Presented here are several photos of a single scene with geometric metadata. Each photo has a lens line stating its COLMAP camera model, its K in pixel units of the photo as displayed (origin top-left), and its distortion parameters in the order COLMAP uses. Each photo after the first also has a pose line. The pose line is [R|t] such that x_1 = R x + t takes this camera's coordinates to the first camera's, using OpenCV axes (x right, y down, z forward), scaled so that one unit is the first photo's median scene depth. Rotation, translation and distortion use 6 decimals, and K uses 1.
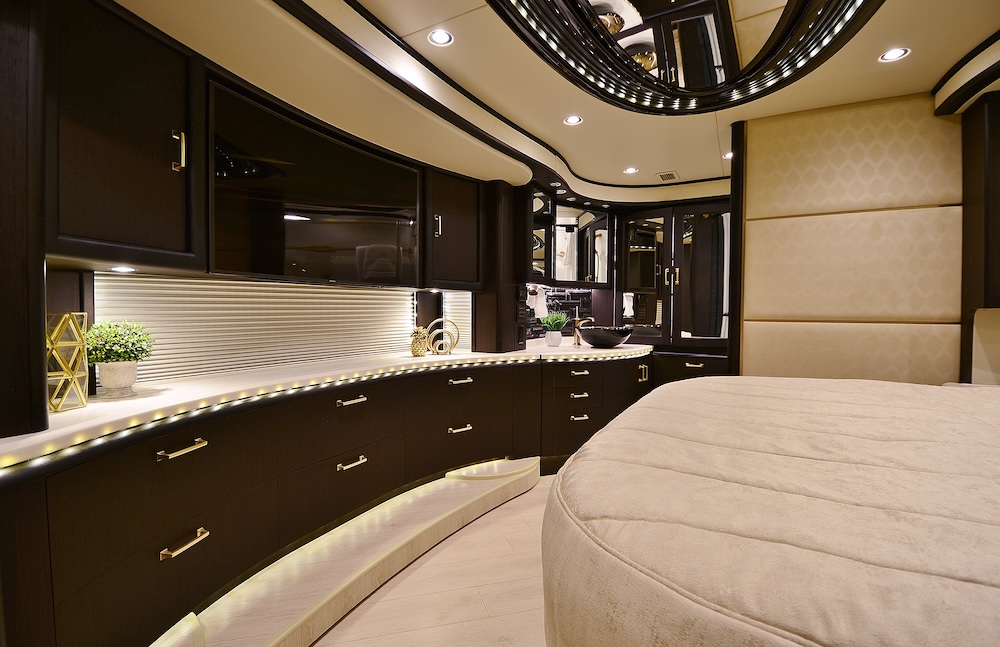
lens RADIAL K [[441.0, 0, 501.0], [0, 441.0, 322.3], [0, 0, 1]] dist [0.022317, -0.029273]
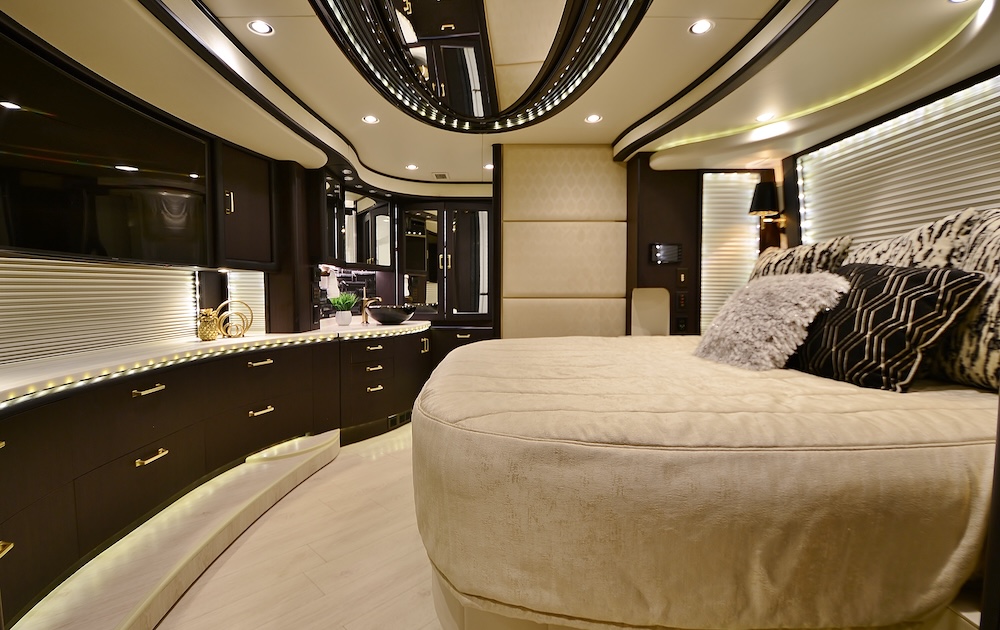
lens RADIAL K [[440.4, 0, 500.0], [0, 440.4, 315.0], [0, 0, 1]] dist [-0.000302, -0.000307]
pose [[0.859897, -0.032636, 0.509424, -0.127483], [0.019147, 0.999314, 0.031702, 0.005160], [-0.510109, -0.017507, 0.859932, -0.117203]]
